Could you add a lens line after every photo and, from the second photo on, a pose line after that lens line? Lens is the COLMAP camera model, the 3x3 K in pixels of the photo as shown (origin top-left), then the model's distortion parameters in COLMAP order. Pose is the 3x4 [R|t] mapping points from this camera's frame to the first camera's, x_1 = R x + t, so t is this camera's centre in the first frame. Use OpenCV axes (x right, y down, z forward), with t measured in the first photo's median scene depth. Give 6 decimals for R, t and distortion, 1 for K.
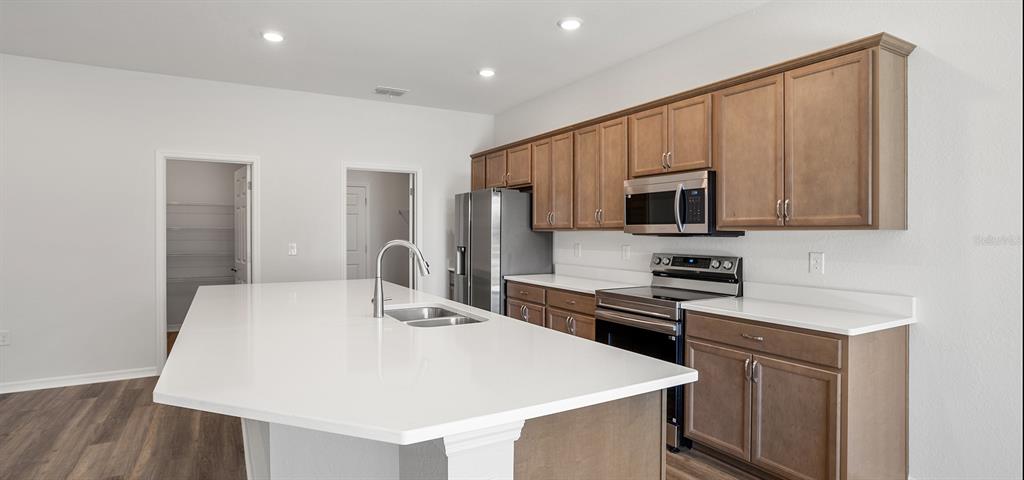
lens RADIAL K [[494.3, 0, 491.3], [0, 494.3, 235.2], [0, 0, 1]] dist [-0.069567, 0.042095]
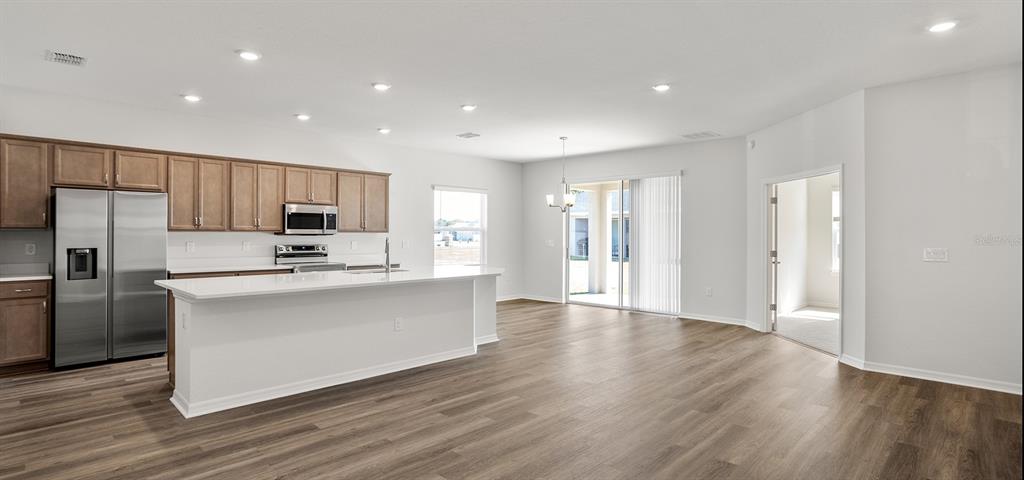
lens RADIAL K [[494.3, 0, 491.3], [0, 494.3, 235.2], [0, 0, 1]] dist [-0.069567, 0.042095]
pose [[-0.252523, -0.003605, 0.967584, -1.847929], [0.001122, 0.999991, 0.004018, -0.006040], [-0.967590, 0.002100, -0.252517, 0.831633]]
